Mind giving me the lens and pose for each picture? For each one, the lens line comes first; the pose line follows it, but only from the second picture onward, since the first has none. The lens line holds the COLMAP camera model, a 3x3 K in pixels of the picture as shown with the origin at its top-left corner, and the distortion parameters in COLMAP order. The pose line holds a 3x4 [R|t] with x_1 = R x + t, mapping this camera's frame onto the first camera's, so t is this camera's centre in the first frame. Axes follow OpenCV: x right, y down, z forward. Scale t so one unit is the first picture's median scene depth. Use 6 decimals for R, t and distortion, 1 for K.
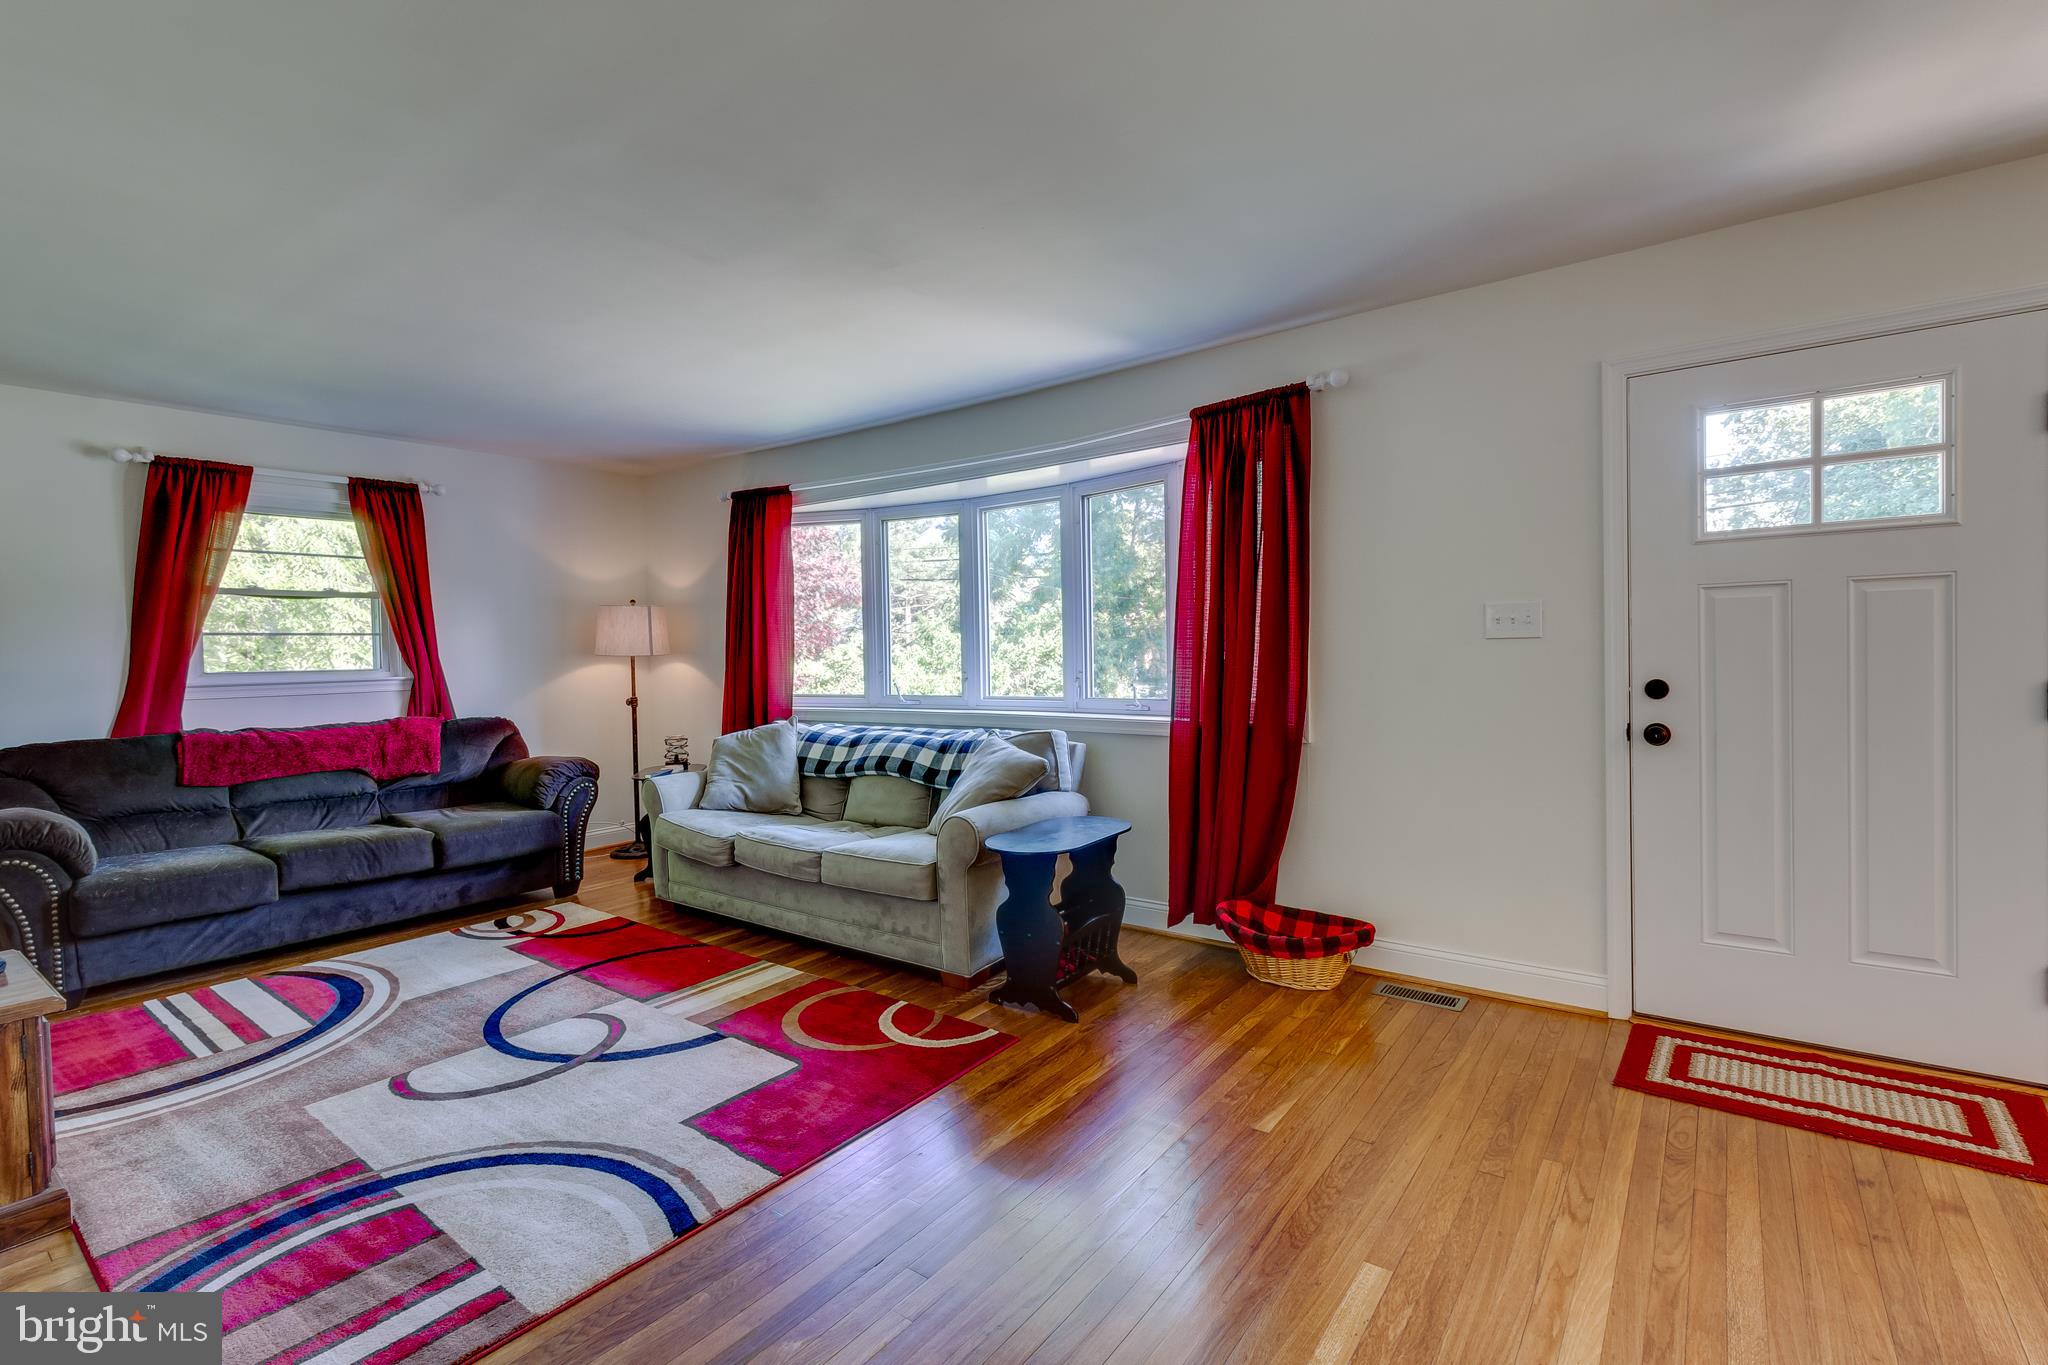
lens RADIAL K [[941.7, 0, 1012.9], [0, 941.7, 673.7], [0, 0, 1]] dist [0.003923, -0.002348]
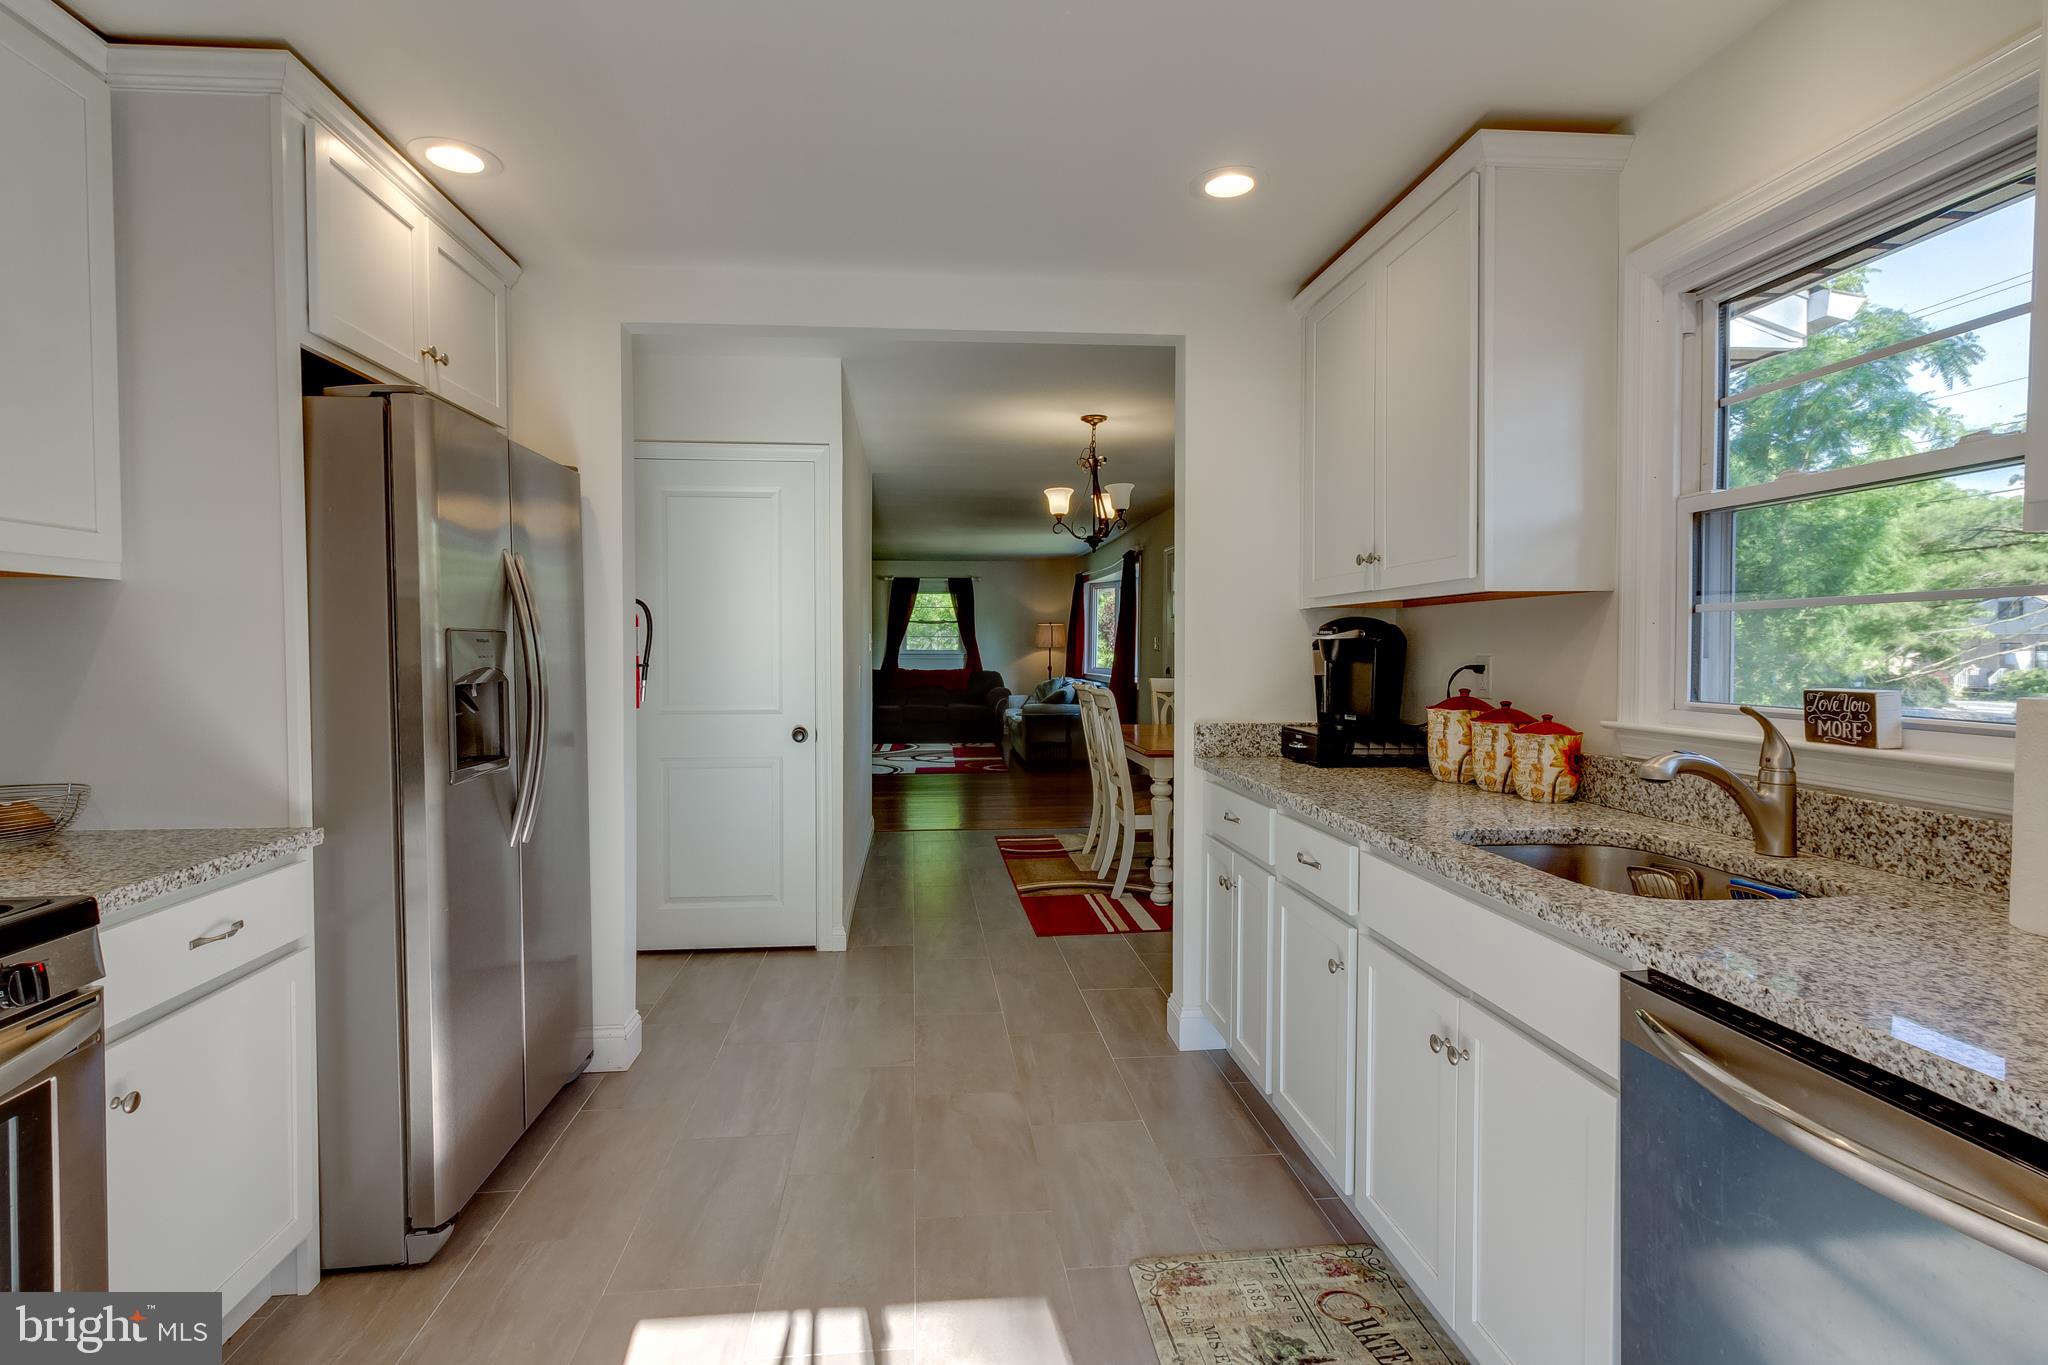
lens RADIAL K [[995.8, 0, 1017.3], [0, 995.8, 664.8], [0, 0, 1]] dist [0.006216, -0.000264]
pose [[0.679223, 0.039805, -0.732851, 1.766723], [-0.037944, 0.999097, 0.019099, -0.028012], [0.732950, 0.014835, 0.680121, -0.906406]]
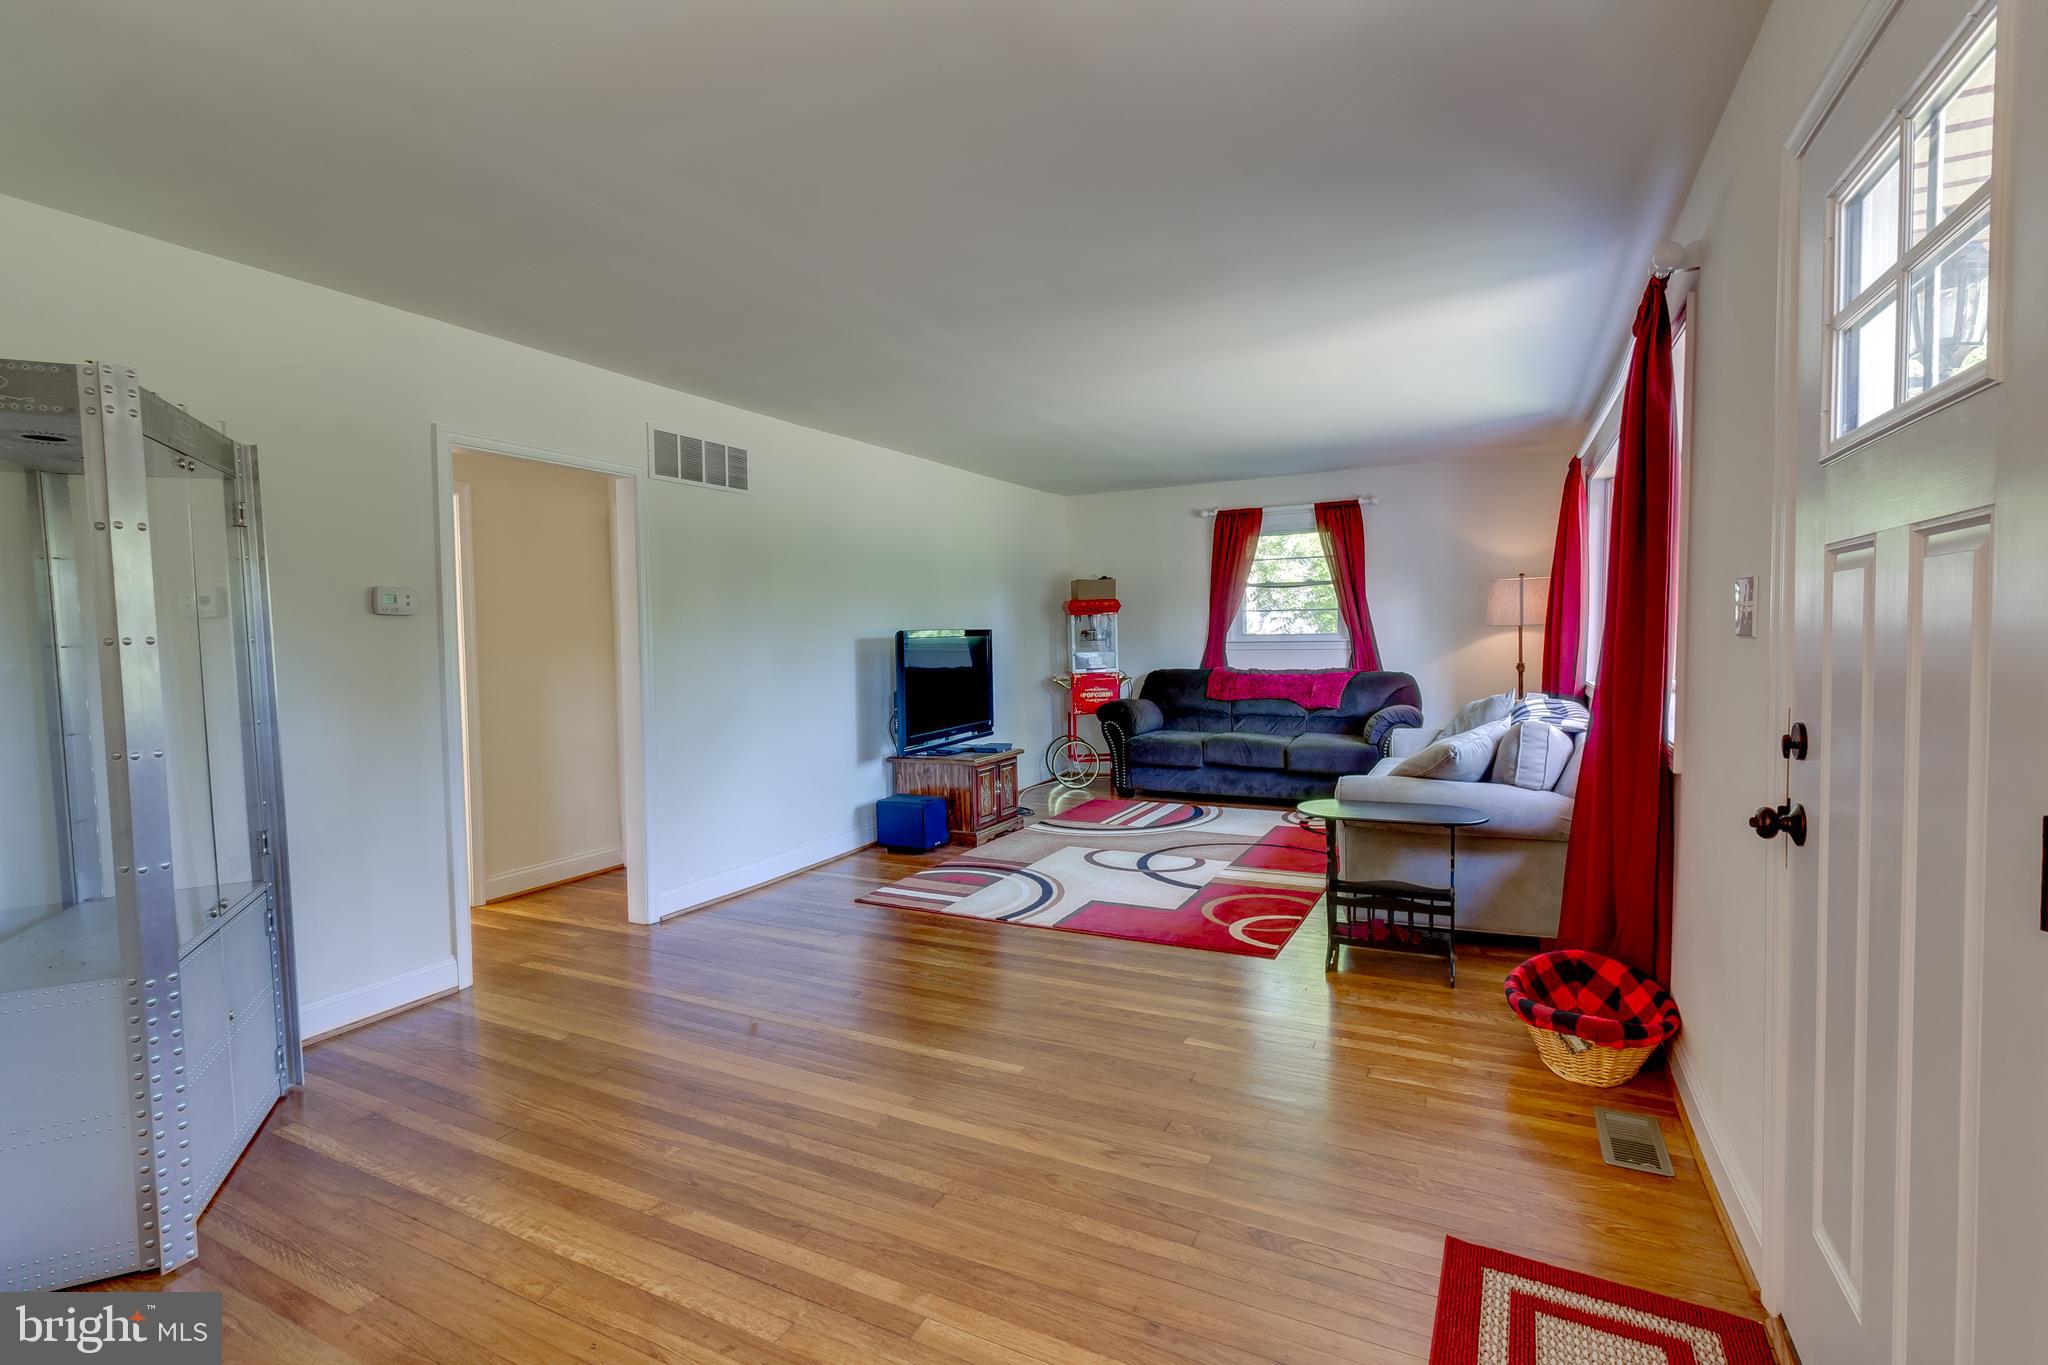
lens RADIAL K [[941.7, 0, 1012.4], [0, 941.7, 670.2], [0, 0, 1]] dist [0.003923, -0.002348]
pose [[0.171013, 0.061646, -0.983338, 0.802554], [-0.010772, 0.998098, 0.060698, -0.037759], [0.985210, 0.000212, 0.171351, 0.327341]]
